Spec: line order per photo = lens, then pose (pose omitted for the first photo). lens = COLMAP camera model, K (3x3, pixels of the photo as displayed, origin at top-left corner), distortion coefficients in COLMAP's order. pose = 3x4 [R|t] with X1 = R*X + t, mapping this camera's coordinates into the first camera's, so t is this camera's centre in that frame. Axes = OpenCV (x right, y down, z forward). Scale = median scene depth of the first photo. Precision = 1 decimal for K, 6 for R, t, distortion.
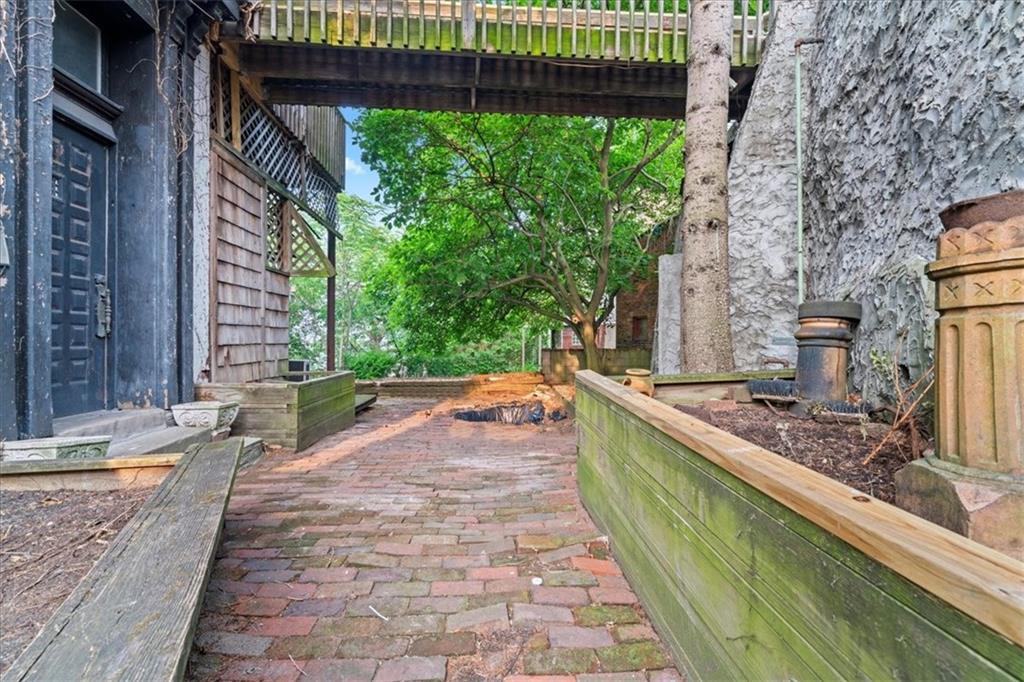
lens RADIAL K [[464.5, 0, 513.7], [0, 464.5, 338.9], [0, 0, 1]] dist [-0.013935, 0.000997]
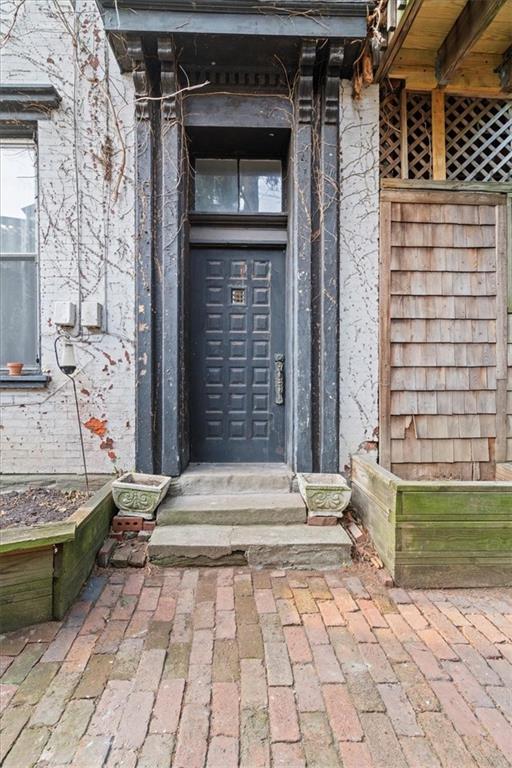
lens RADIAL K [[348.4, 0, 255.2], [0, 348.4, 384.0], [0, 0, 1]] dist [-0.013935, 0.000997]
pose [[-0.041729, -0.009272, -0.999086, 0.040711], [-0.001441, 0.999956, -0.009219, -0.040317], [0.999128, 0.001055, -0.041740, 0.791305]]
